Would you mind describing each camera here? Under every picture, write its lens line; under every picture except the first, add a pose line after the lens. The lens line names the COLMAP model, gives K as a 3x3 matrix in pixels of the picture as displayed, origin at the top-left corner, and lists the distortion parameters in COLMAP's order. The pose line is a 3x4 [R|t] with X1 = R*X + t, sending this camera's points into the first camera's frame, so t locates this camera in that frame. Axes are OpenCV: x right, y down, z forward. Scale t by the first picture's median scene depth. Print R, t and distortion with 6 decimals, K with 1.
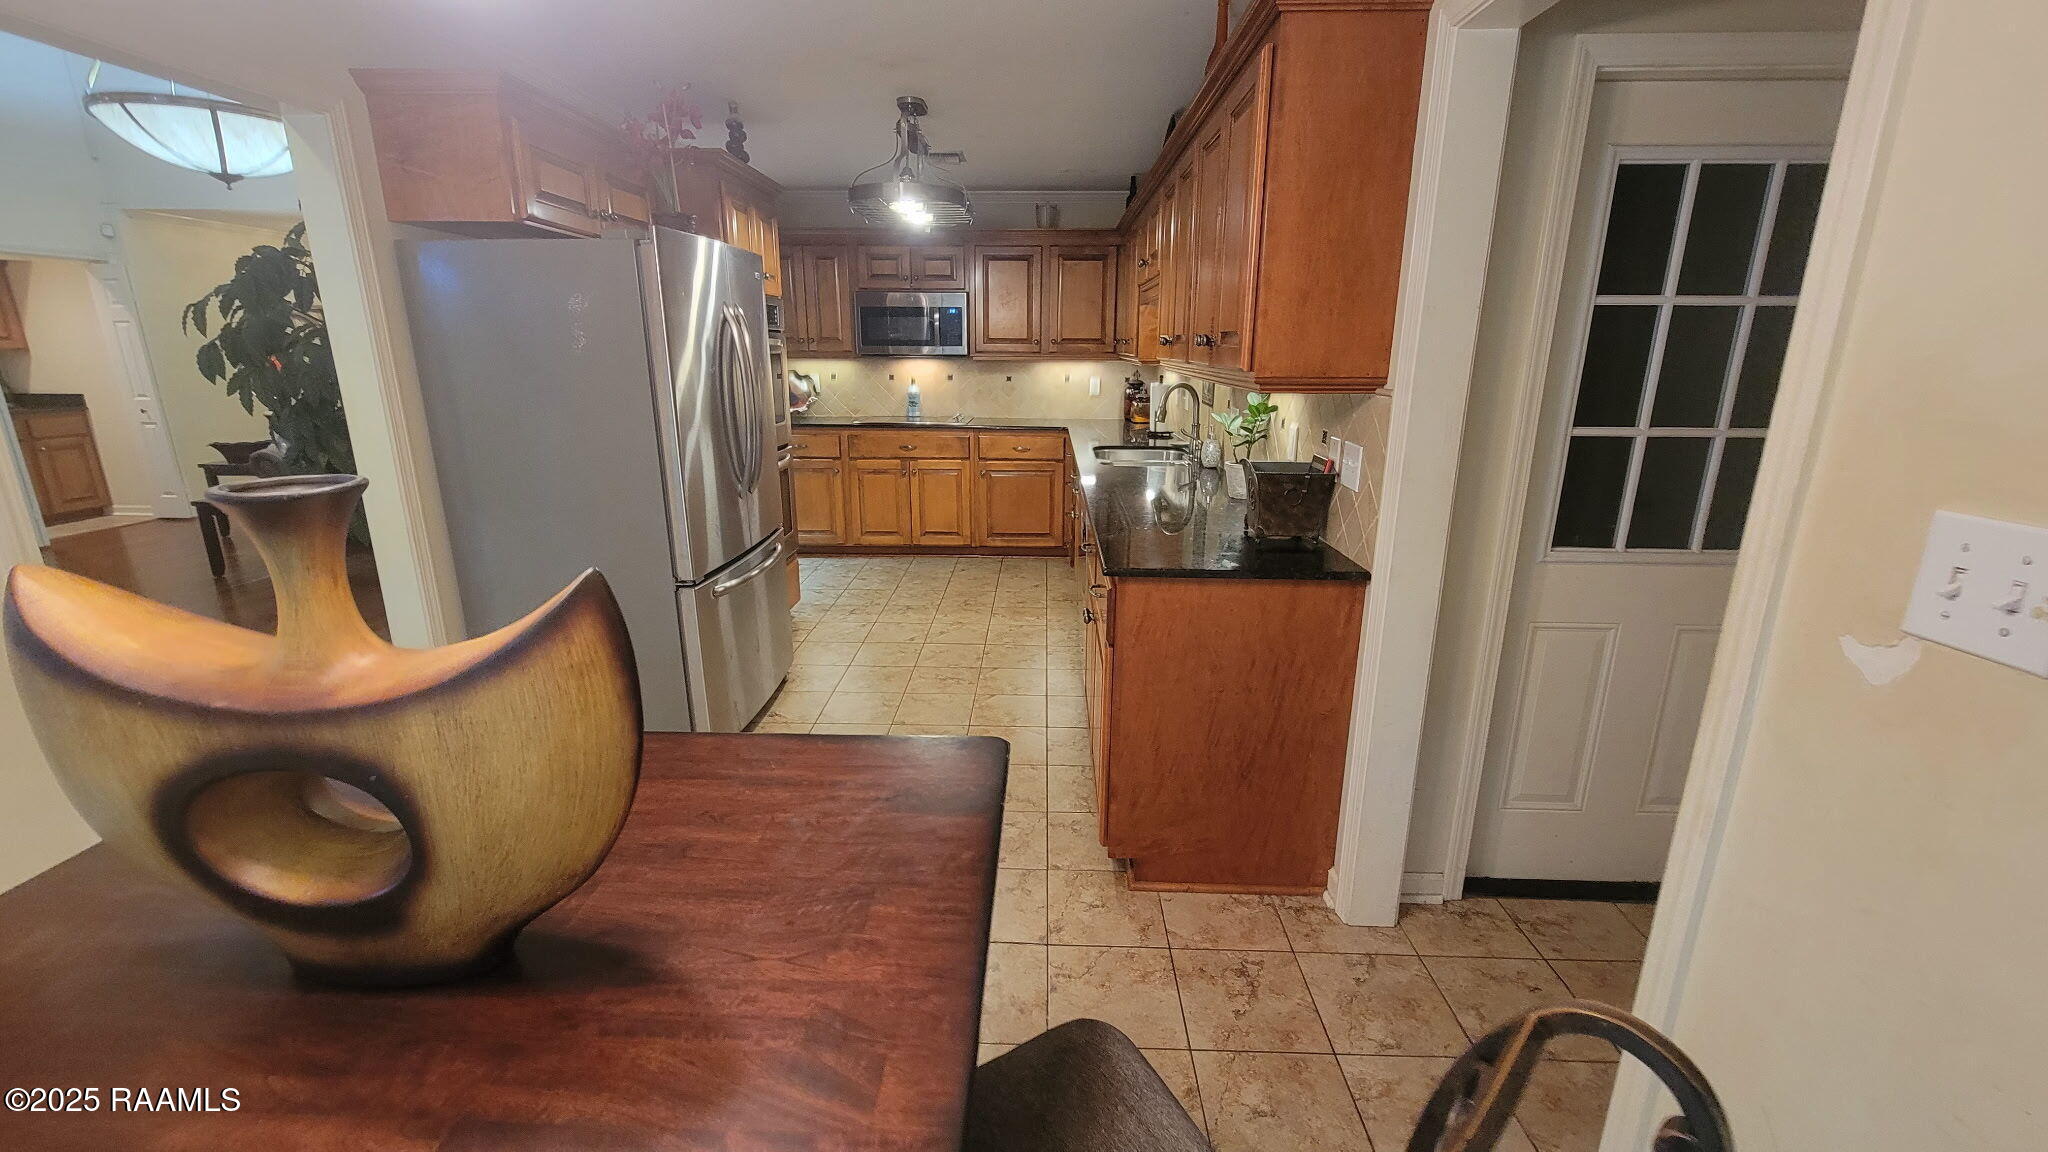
lens RADIAL K [[830.7, 0, 1023.3], [0, 830.7, 570.8], [0, 0, 1]] dist [0.002082, -0.001172]
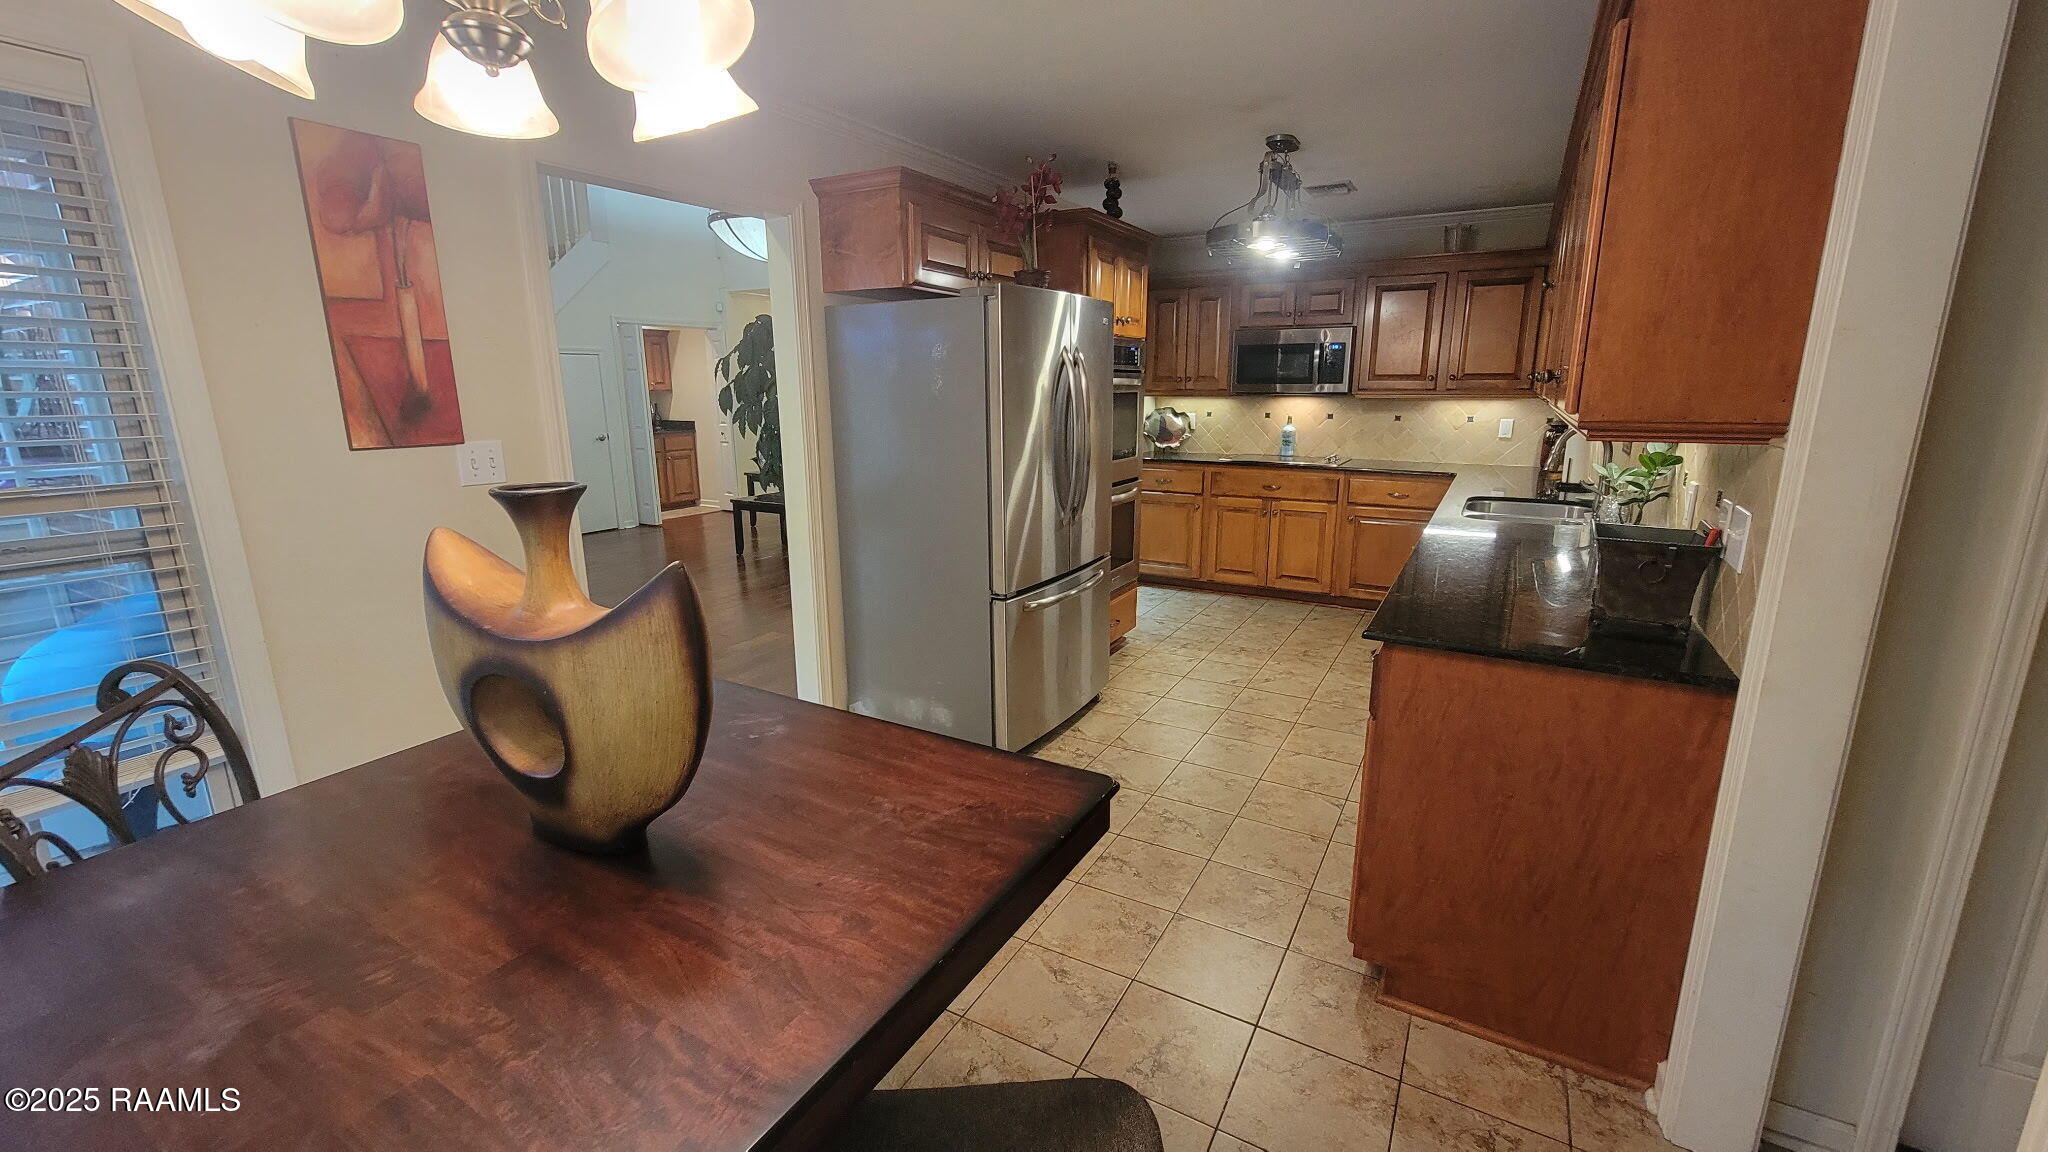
lens RADIAL K [[830.7, 0, 1023.8], [0, 830.7, 573.4], [0, 0, 1]] dist [0.002082, -0.001172]
pose [[0.879860, 0.098887, -0.464831, 0.096123], [-0.116937, 0.993088, -0.010077, -0.005903], [0.460622, 0.063222, 0.885342, 0.016075]]
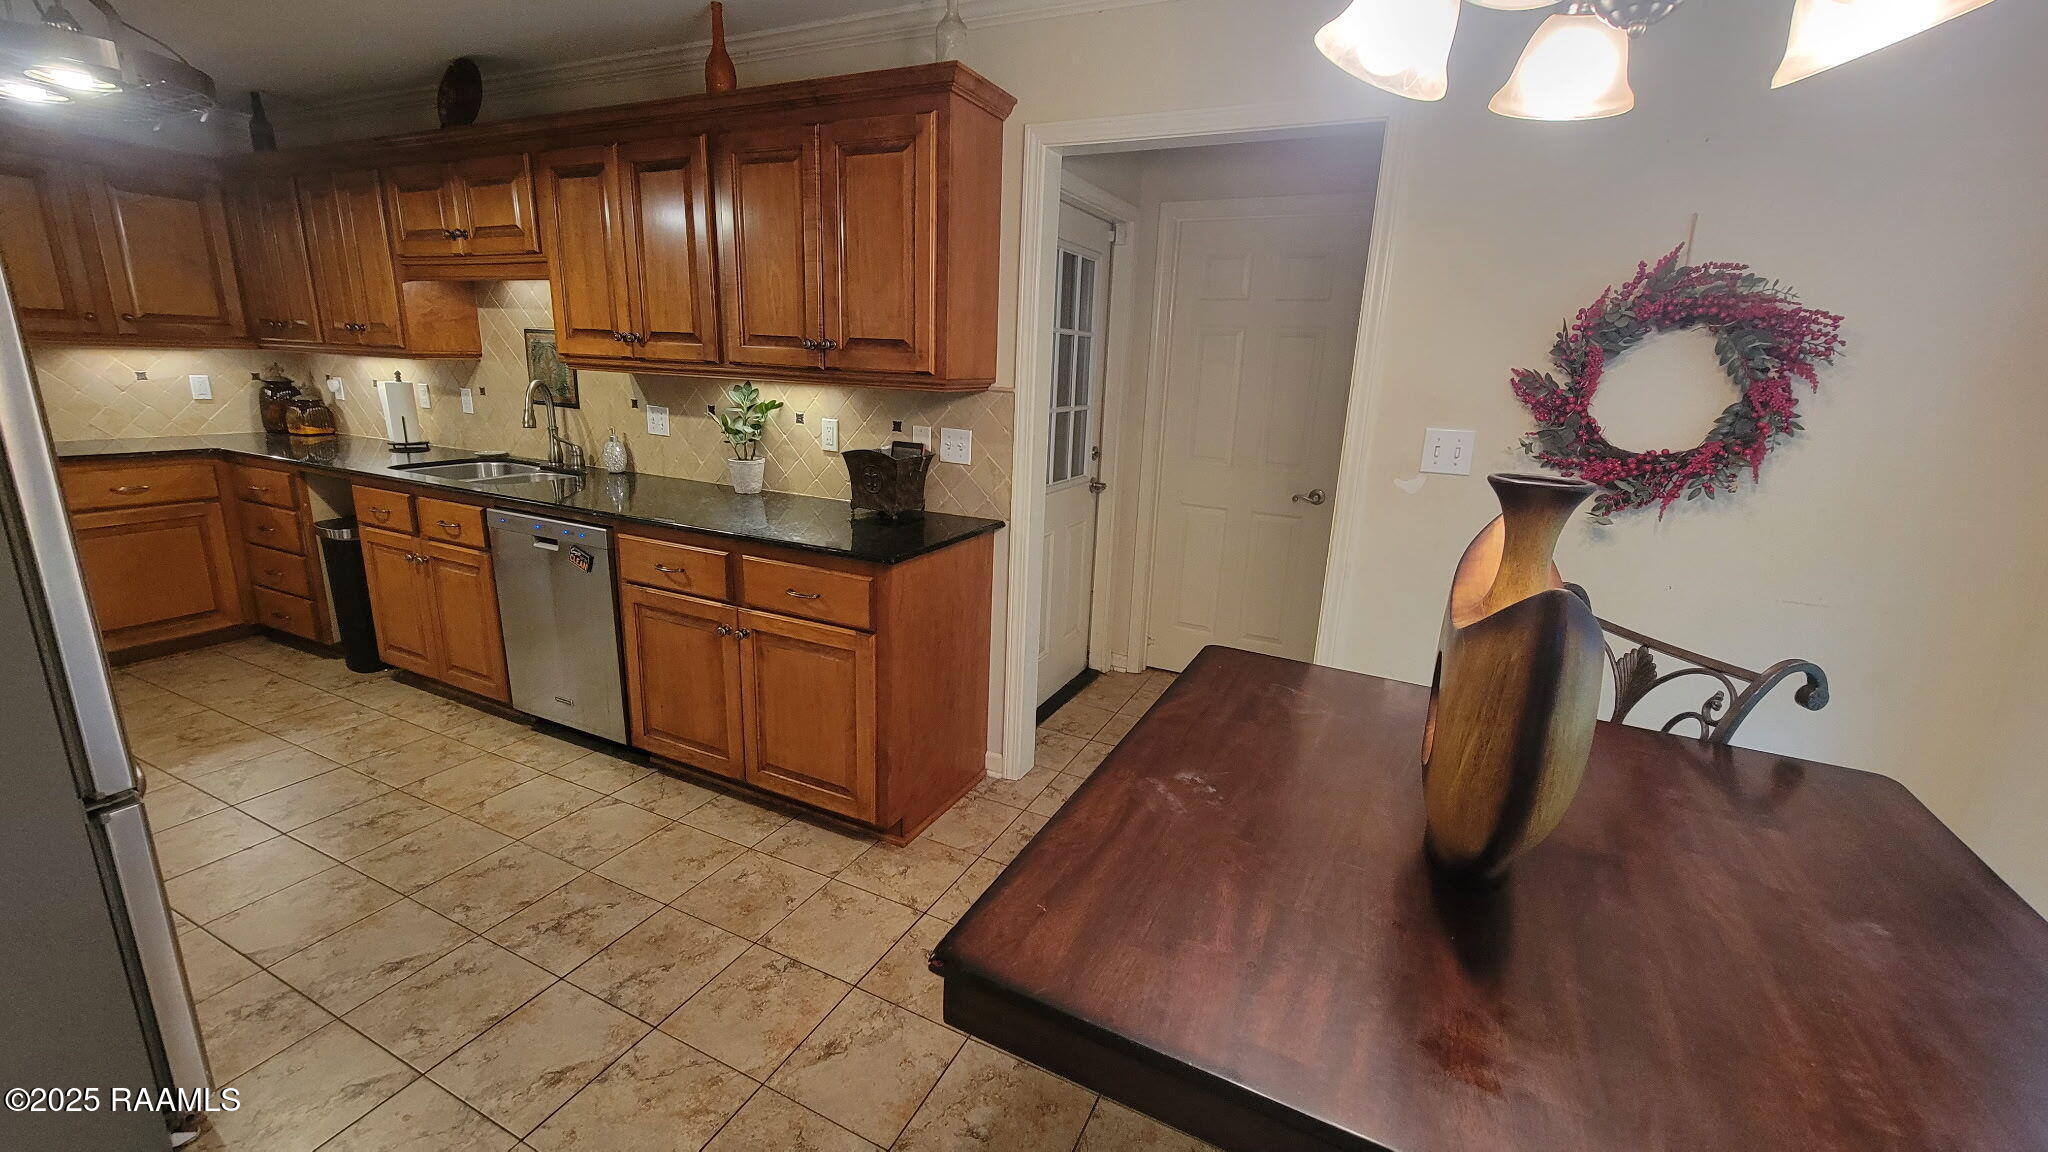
lens RADIAL K [[830.7, 0, 1009.4], [0, 830.7, 573.8], [0, 0, 1]] dist [0.002082, -0.001172]
pose [[0.419557, -0.213739, 0.882206, -0.407074], [0.203070, 0.969351, 0.138277, -0.051637], [-0.884723, 0.121135, 0.450102, 0.195613]]
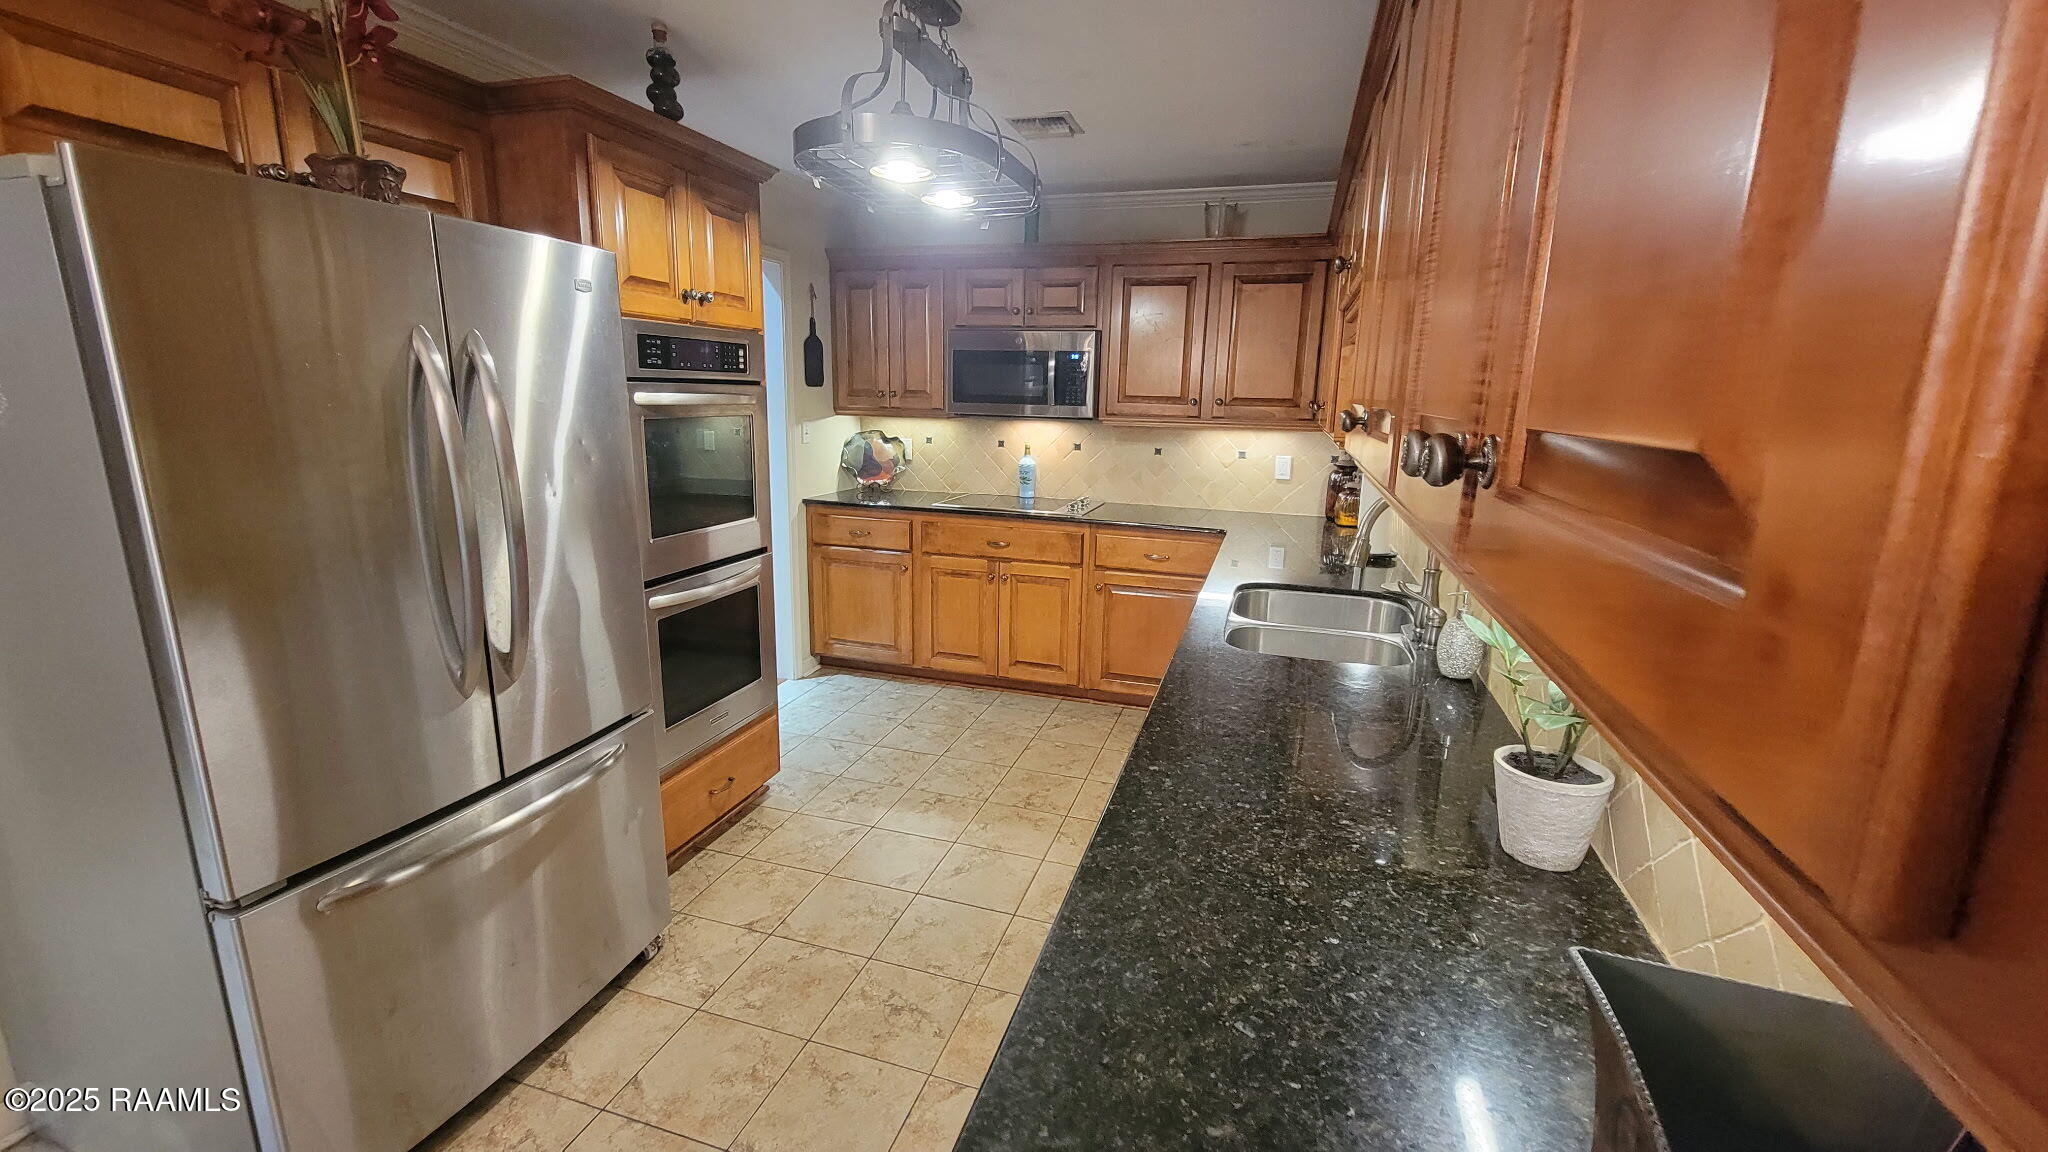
lens RADIAL K [[830.7, 0, 1021.0], [0, 830.7, 570.6], [0, 0, 1]] dist [0.002082, -0.001172]
pose [[0.961483, 0.074504, -0.264575, 0.100618], [-0.089309, 0.995016, -0.044362, -0.134052], [0.259951, 0.066282, 0.963344, 0.445341]]
